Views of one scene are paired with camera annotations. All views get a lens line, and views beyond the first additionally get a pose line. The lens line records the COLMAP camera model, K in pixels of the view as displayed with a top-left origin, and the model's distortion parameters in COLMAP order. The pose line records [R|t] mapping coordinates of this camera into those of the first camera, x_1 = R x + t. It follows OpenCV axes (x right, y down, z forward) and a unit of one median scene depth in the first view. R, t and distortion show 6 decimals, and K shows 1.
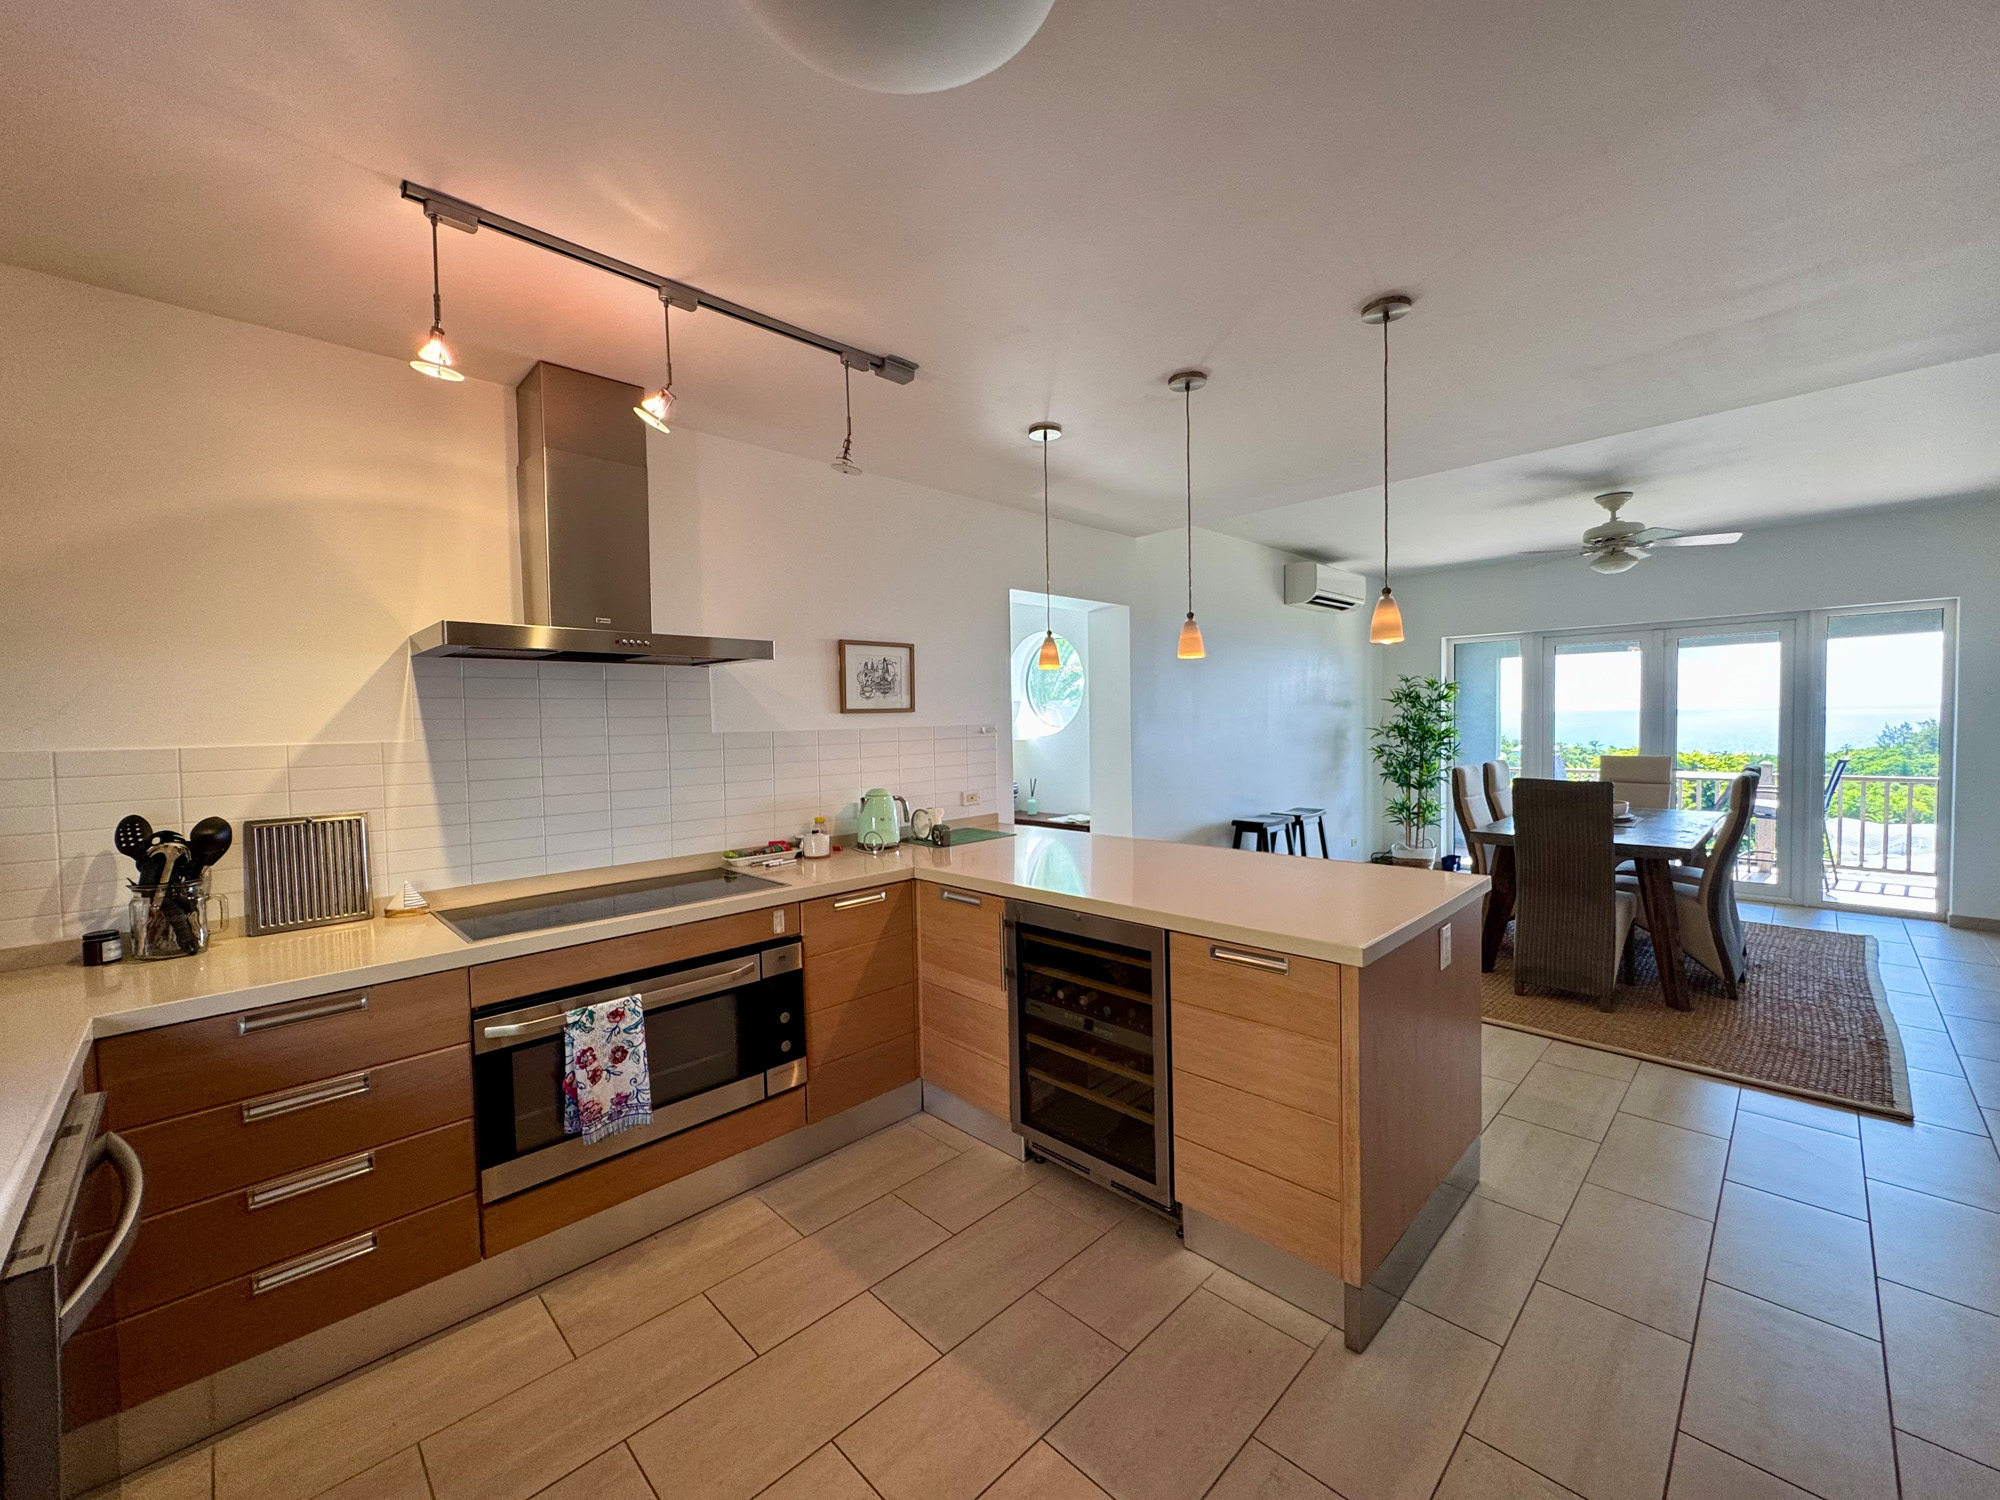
lens RADIAL K [[796.0, 0, 999.3], [0, 796.0, 752.8], [0, 0, 1]] dist [-0.005734, 0.001455]
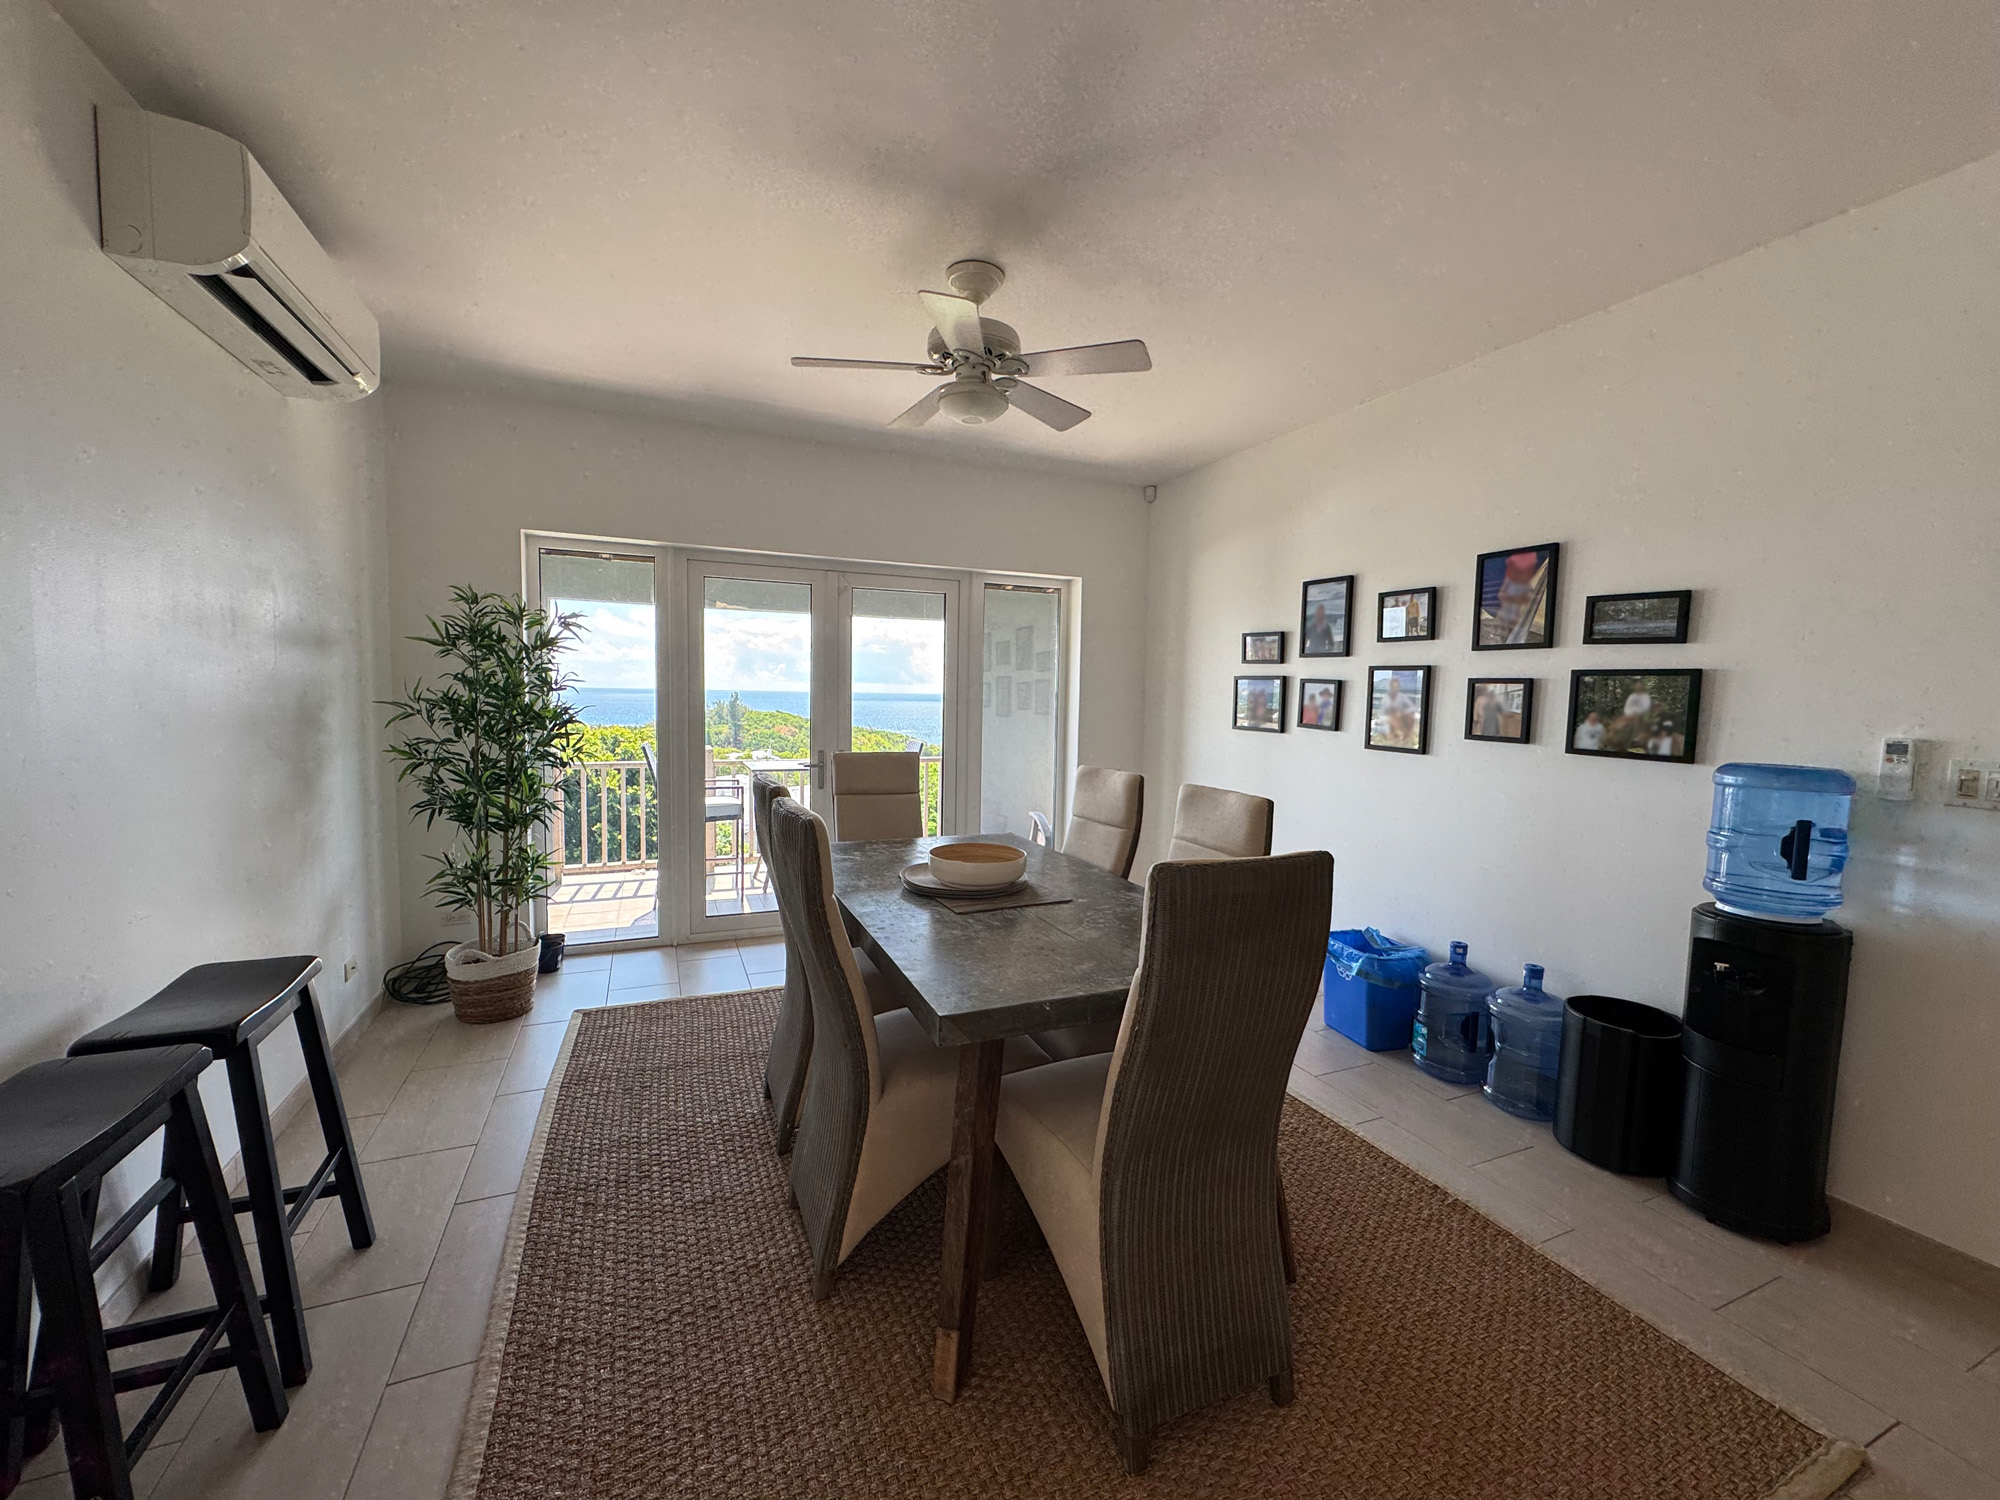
lens RADIAL K [[796.0, 0, 983.6], [0, 796.0, 739.4], [0, 0, 1]] dist [-0.005734, 0.001455]
pose [[0.385204, -0.028235, 0.922399, 0.197346], [0.004265, 0.999576, 0.028816, -0.021868], [-0.922822, -0.007166, 0.385161, 0.546686]]
